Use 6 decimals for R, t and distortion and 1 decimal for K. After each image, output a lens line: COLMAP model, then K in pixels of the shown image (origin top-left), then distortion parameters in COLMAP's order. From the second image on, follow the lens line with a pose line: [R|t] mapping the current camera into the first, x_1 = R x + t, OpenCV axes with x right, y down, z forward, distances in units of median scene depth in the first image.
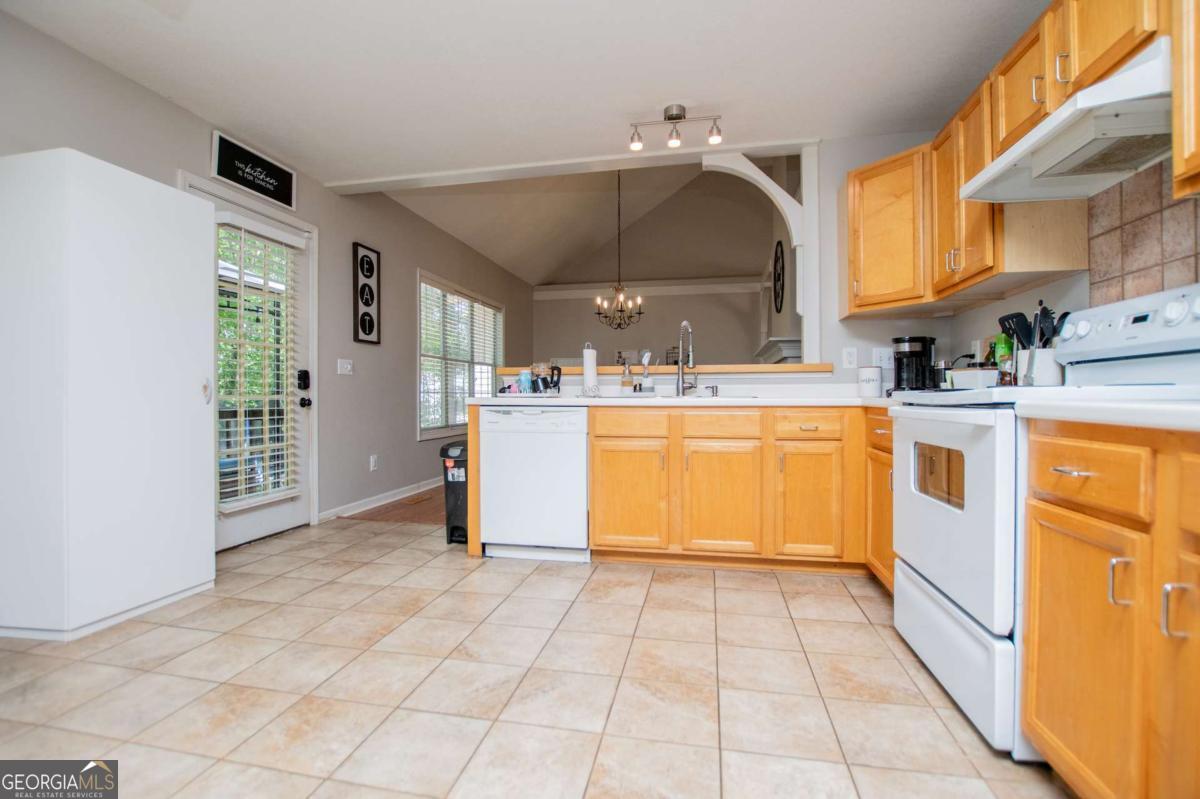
lens RADIAL K [[534.5, 0, 615.8], [0, 534.5, 396.3], [0, 0, 1]] dist [-0.029050, 0.001429]
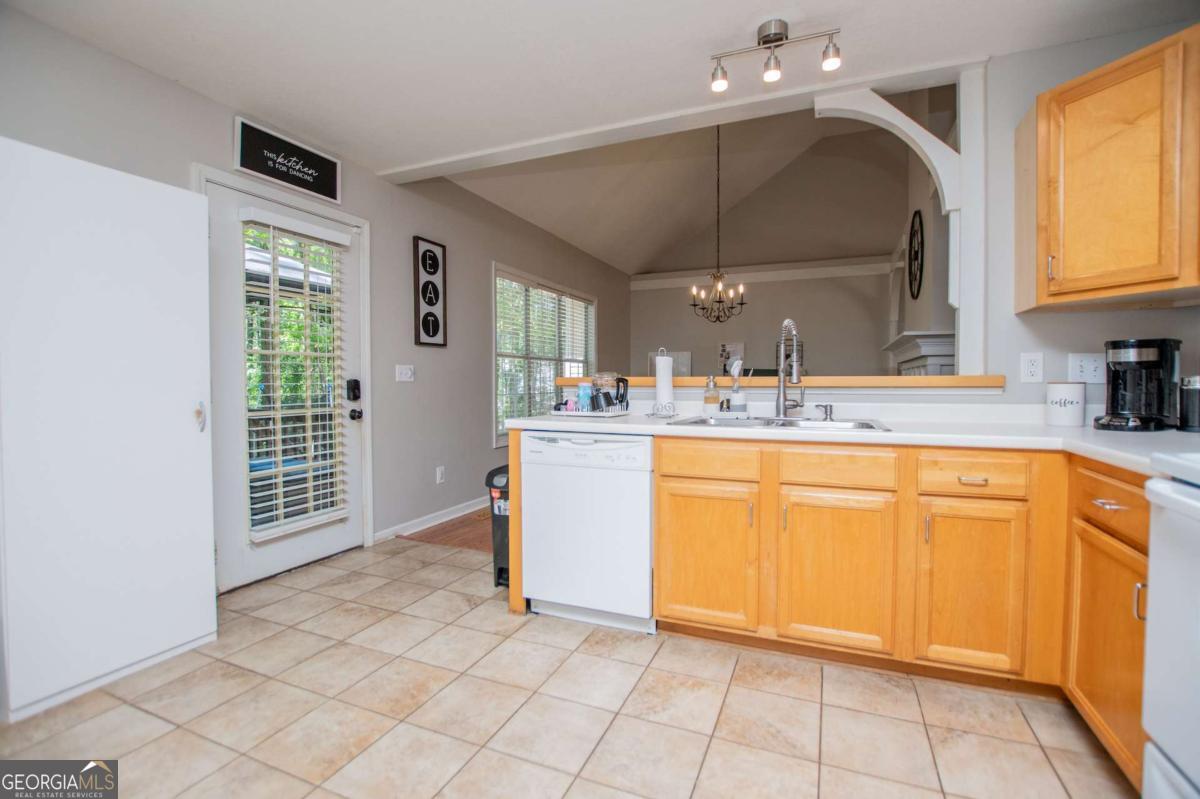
lens RADIAL K [[534.5, 0, 620.5], [0, 534.5, 396.4], [0, 0, 1]] dist [-0.029050, 0.001429]
pose [[0.980445, 0.008489, -0.196610, 0.051177], [-0.003905, 0.999712, 0.023694, -0.053227], [0.196754, -0.022463, 0.980195, 0.235974]]
